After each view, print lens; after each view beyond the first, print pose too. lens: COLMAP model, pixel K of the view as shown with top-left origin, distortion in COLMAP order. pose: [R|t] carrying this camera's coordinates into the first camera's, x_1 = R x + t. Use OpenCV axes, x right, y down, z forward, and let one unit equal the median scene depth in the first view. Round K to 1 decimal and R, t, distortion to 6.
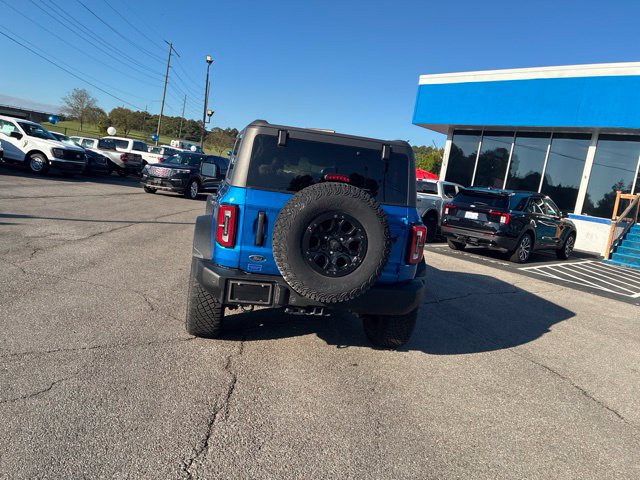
lens RADIAL K [[484.7, 0, 317.5], [0, 484.7, 242.9], [0, 0, 1]] dist [0.053428, -0.069691]
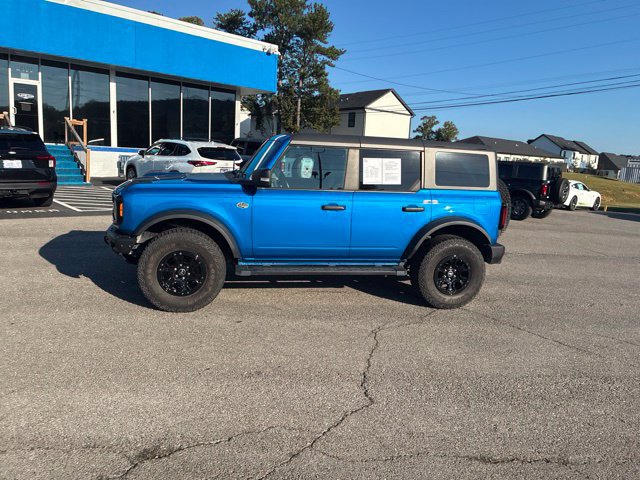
lens RADIAL K [[484.7, 0, 318.9], [0, 484.7, 233.4], [0, 0, 1]] dist [0.053428, -0.069691]
pose [[-0.026894, -0.301400, 0.953118, -0.528772], [0.075922, 0.950093, 0.302586, -0.157972], [-0.996751, 0.080500, -0.002669, 0.497176]]
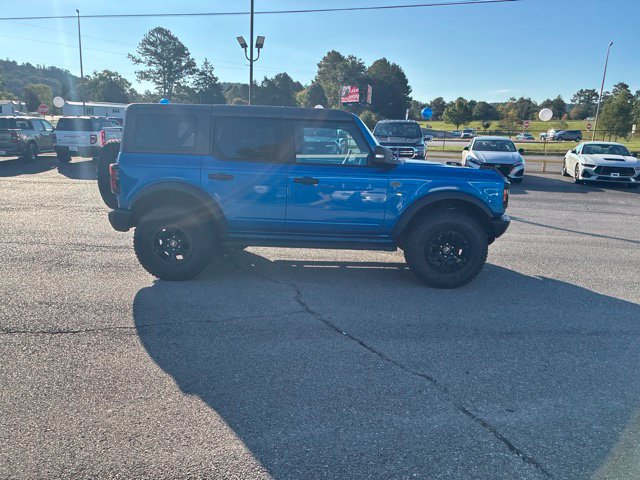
lens RADIAL K [[484.7, 0, 318.7], [0, 484.7, 245.2], [0, 0, 1]] dist [0.053428, -0.069691]
pose [[-0.204332, 0.071097, -0.976316, 0.480506], [-0.191015, 0.975291, 0.111000, -0.025396], [0.960084, 0.209172, -0.185702, 0.617071]]
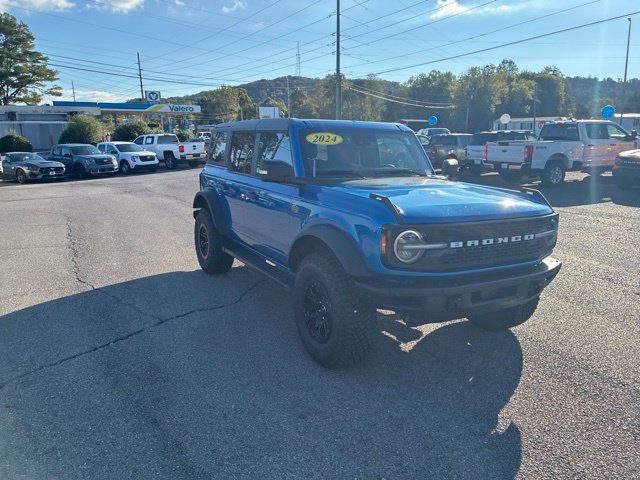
lens RADIAL K [[484.7, 0, 312.0], [0, 484.7, 231.9], [0, 0, 1]] dist [0.053428, -0.069691]
pose [[-0.943339, -0.084967, -0.320769, 0.129631], [-0.177121, 0.946369, 0.270210, -0.123840], [0.280607, 0.311715, -0.907796, 0.913844]]
